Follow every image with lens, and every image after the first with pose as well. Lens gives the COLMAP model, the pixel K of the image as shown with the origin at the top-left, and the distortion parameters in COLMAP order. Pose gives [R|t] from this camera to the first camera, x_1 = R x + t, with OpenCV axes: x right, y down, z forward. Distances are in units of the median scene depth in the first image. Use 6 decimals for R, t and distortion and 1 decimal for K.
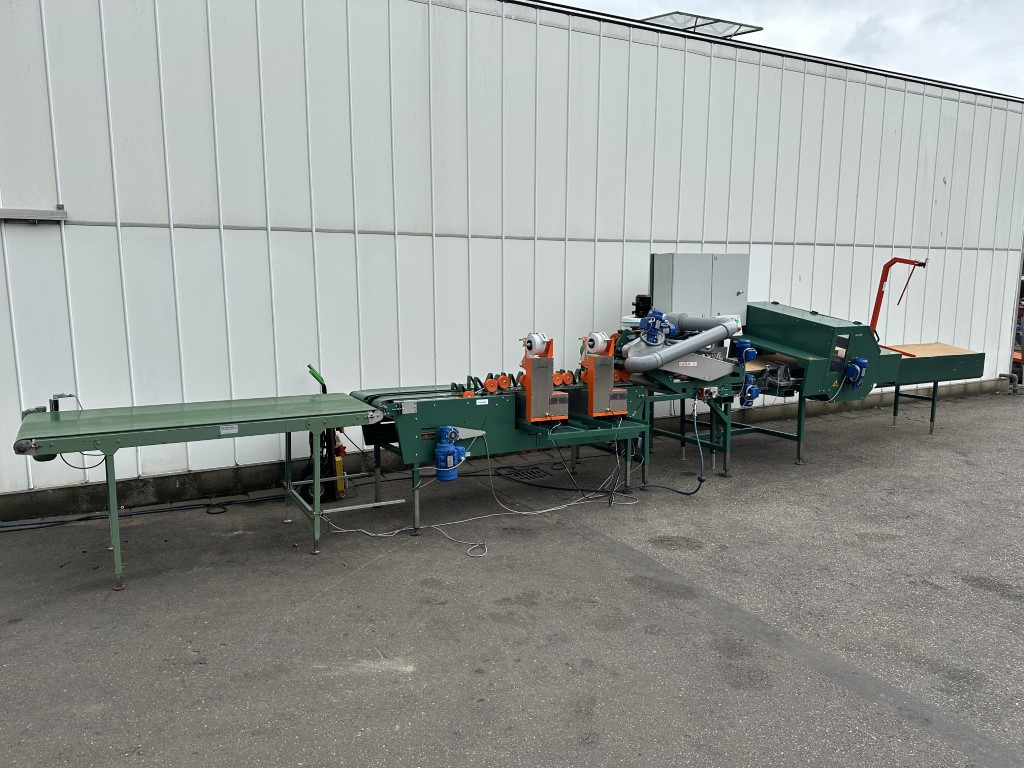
lens RADIAL K [[725.1, 0, 510.0], [0, 725.1, 385.1], [0, 0, 1]] dist [0.065743, -0.051699]
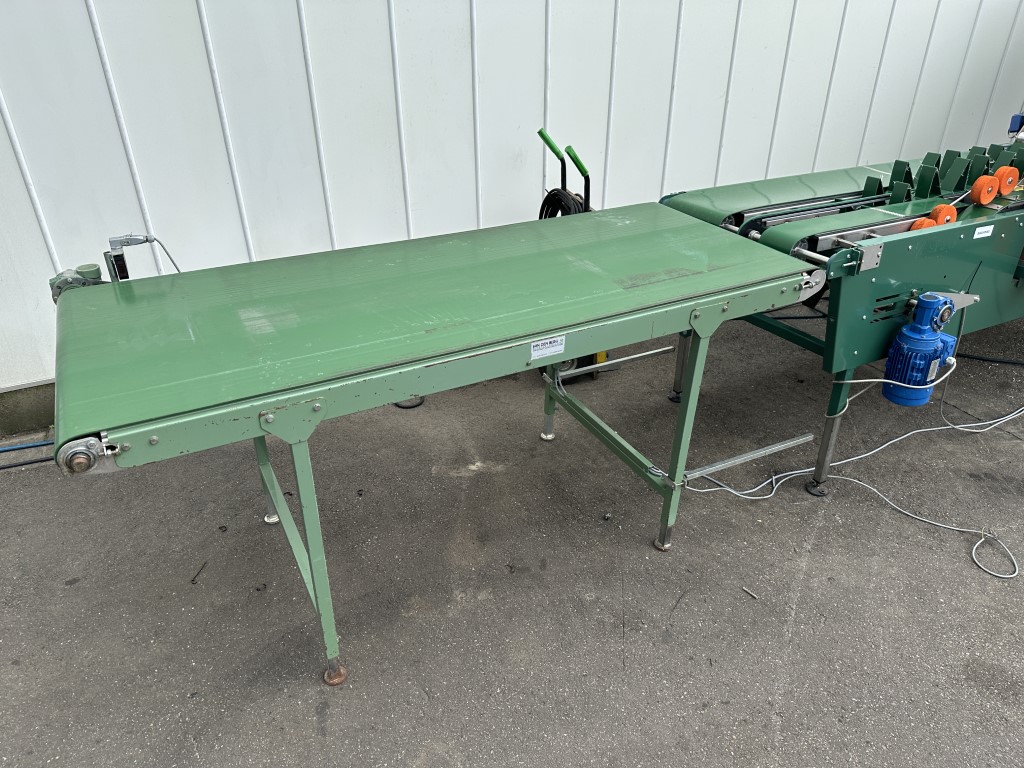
lens RADIAL K [[725.1, 0, 514.5], [0, 725.1, 391.1], [0, 0, 1]] dist [0.065743, -0.051699]
pose [[0.999364, 0.021940, -0.028119, -0.363473], [-0.009773, 0.926688, 0.375704, -0.064461], [0.034300, -0.375190, 0.926313, 0.569076]]
